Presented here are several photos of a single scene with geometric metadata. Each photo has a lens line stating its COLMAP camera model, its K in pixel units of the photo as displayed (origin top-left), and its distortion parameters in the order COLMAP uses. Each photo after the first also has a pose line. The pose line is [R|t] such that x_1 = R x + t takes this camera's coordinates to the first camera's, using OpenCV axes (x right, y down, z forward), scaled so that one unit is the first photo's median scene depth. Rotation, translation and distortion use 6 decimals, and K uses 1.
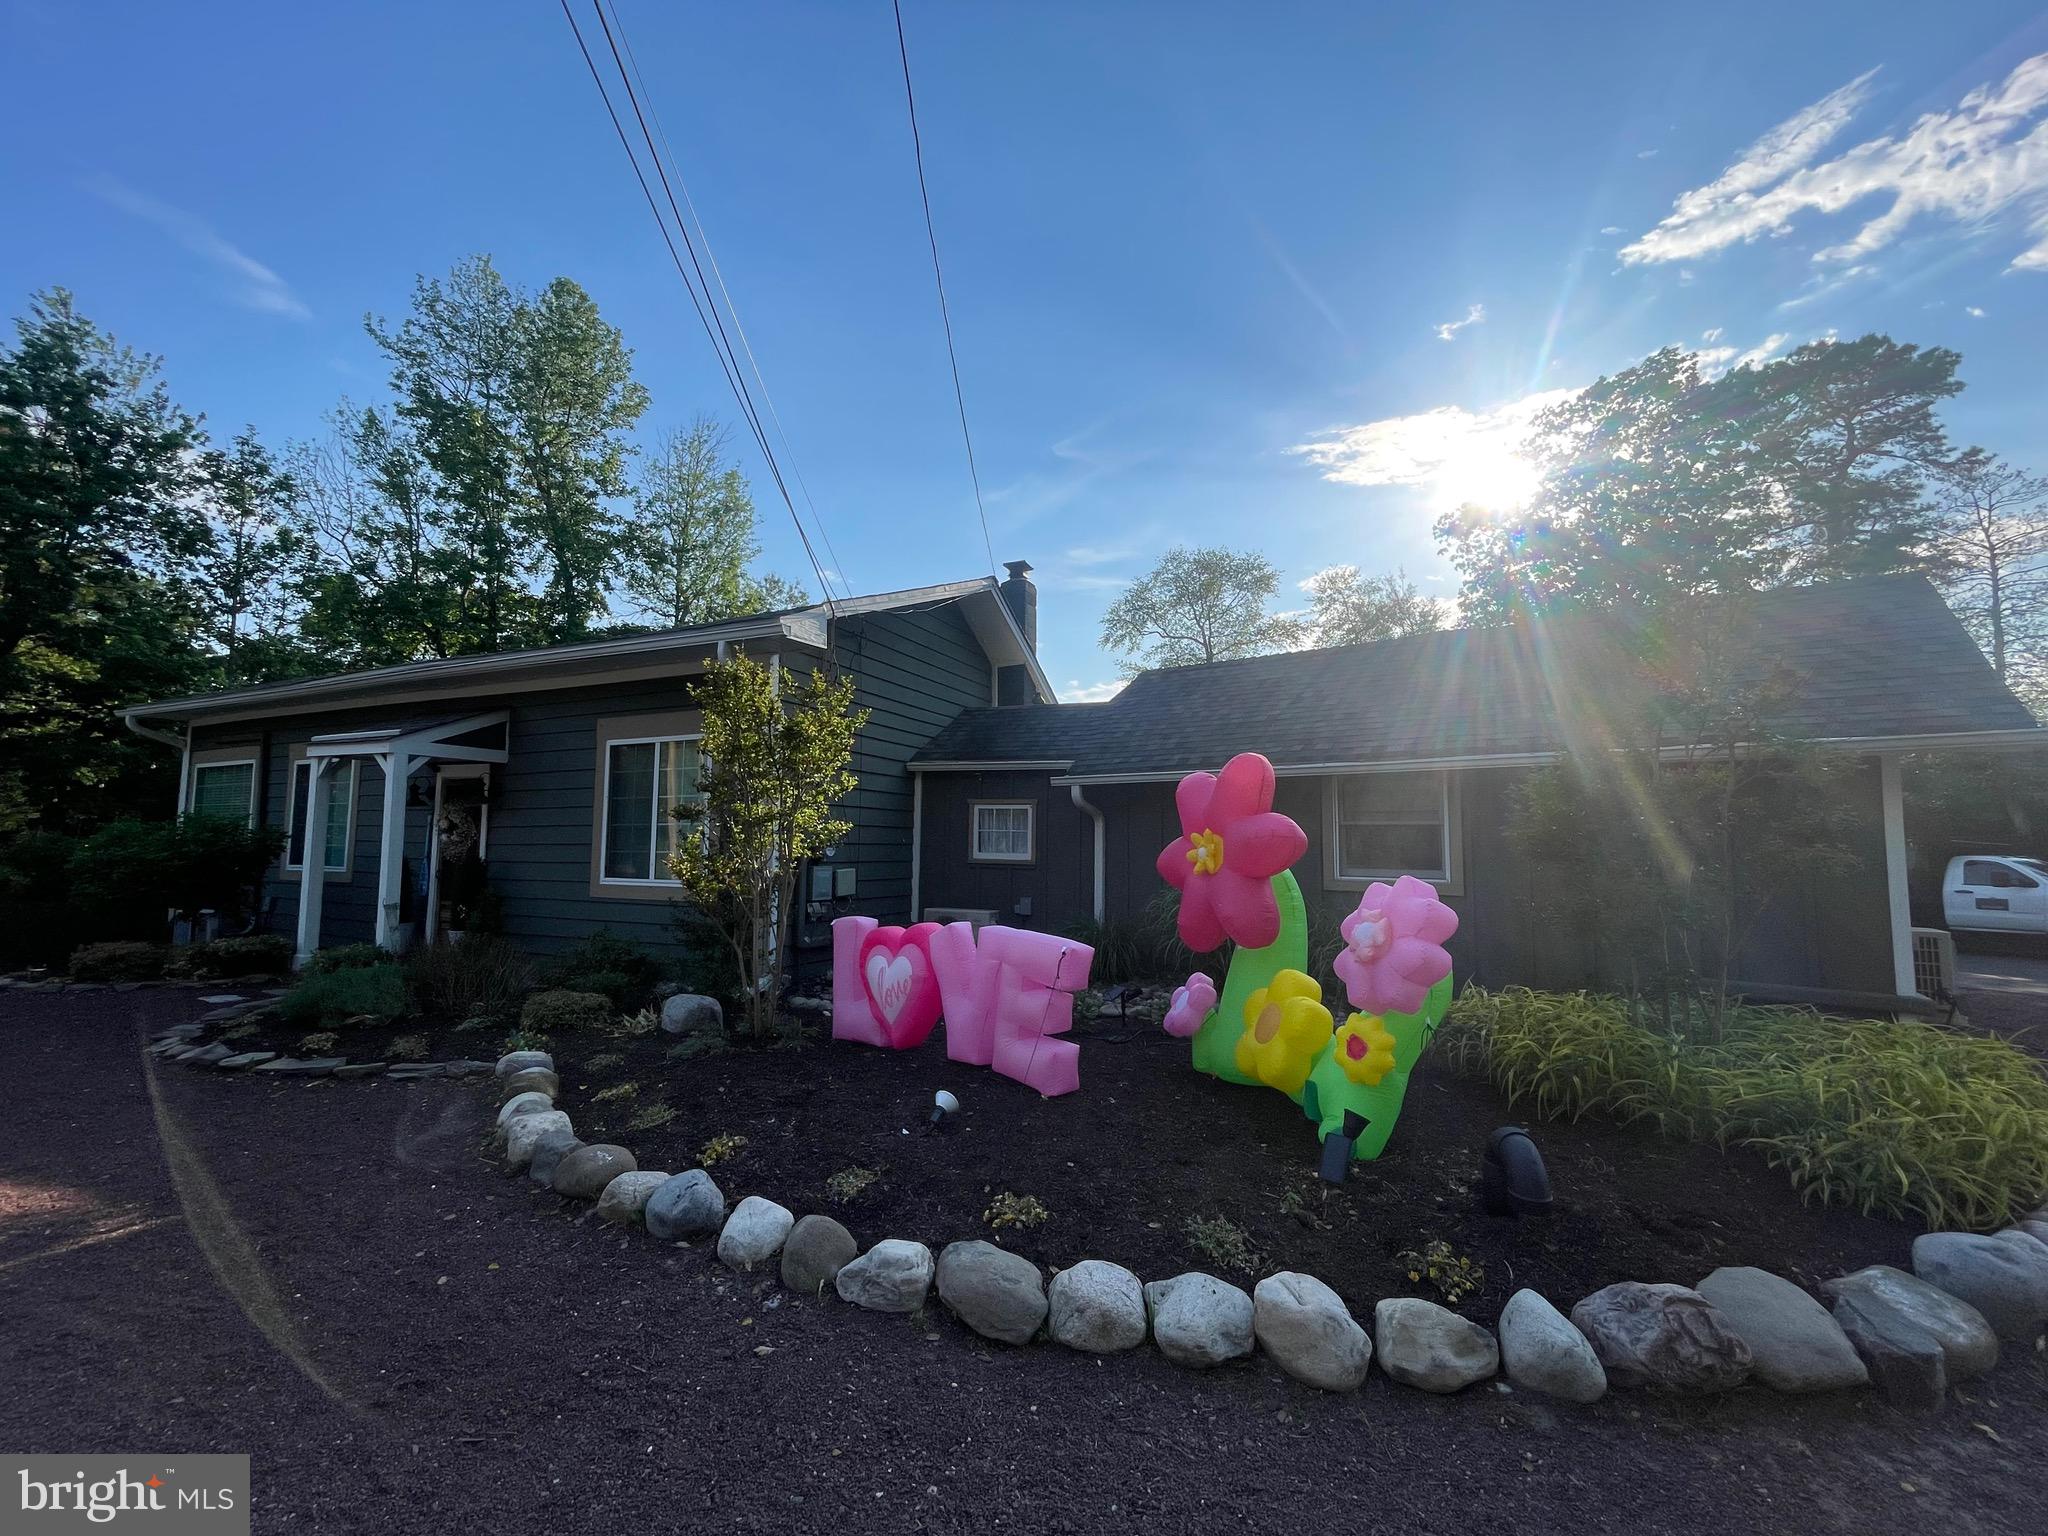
lens RADIAL K [[823.7, 0, 1024.0], [0, 823.7, 768.0], [0, 0, 1]] dist [-0.001220, 0.000269]
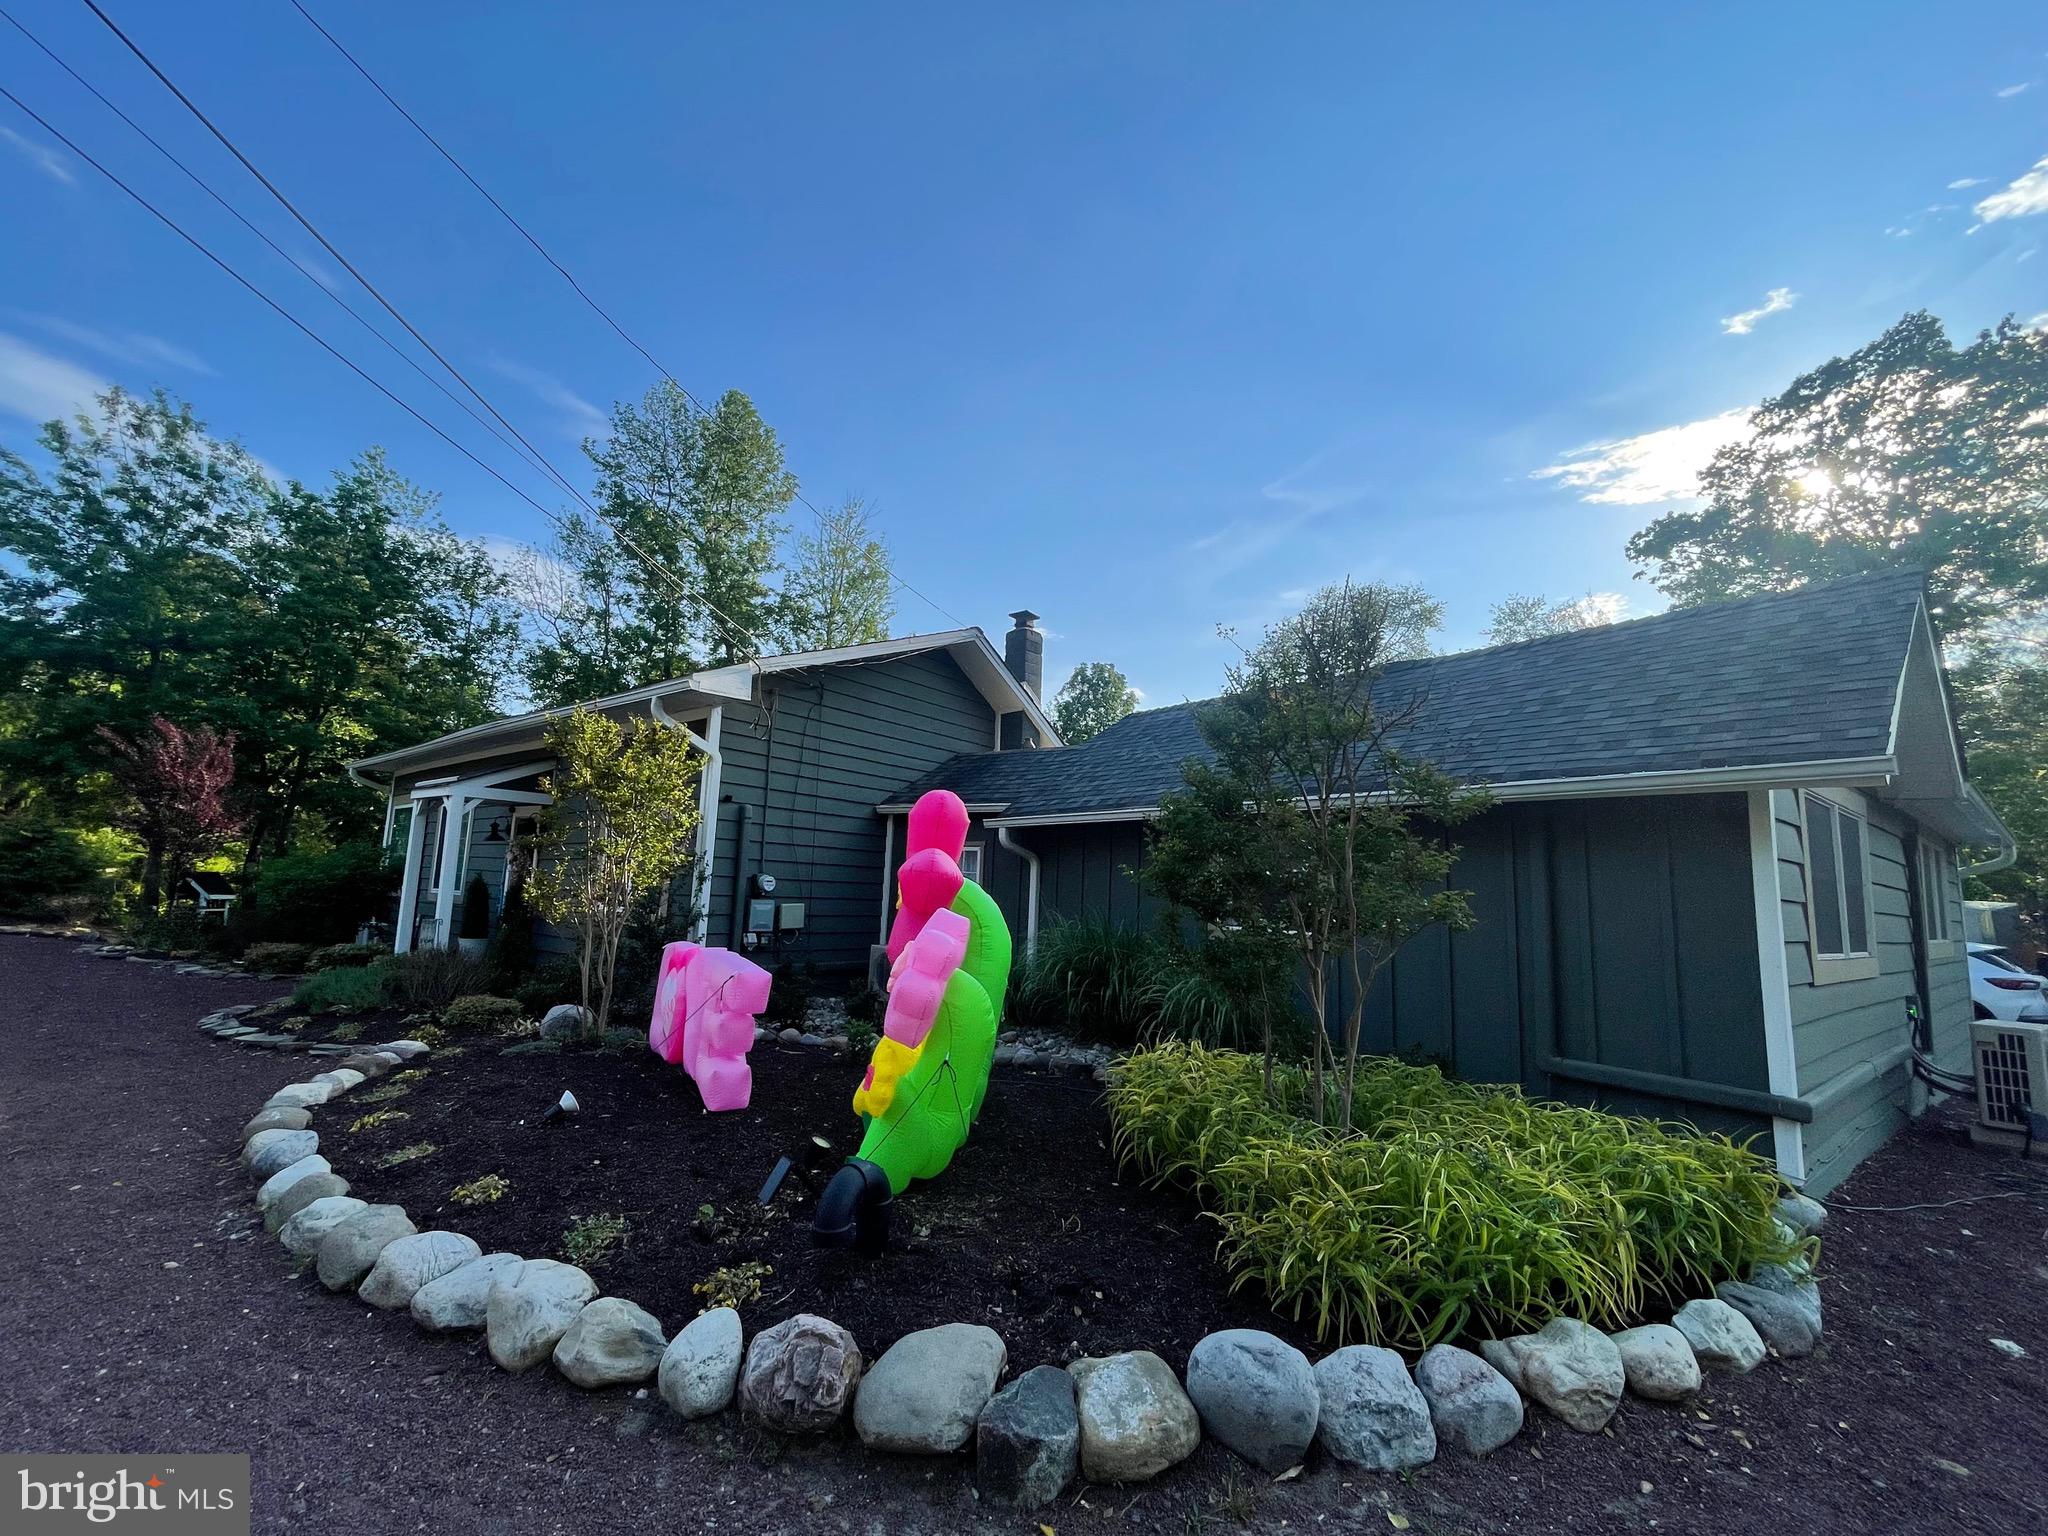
lens RADIAL K [[822.7, 0, 1024.0], [0, 822.7, 768.0], [0, 0, 1]] dist [-0.005857, 0.000284]
pose [[0.971969, -0.007833, -0.234978, 0.148191], [-0.006305, 0.998217, -0.059357, 0.003608], [0.235024, 0.059175, 0.970187, 0.008539]]
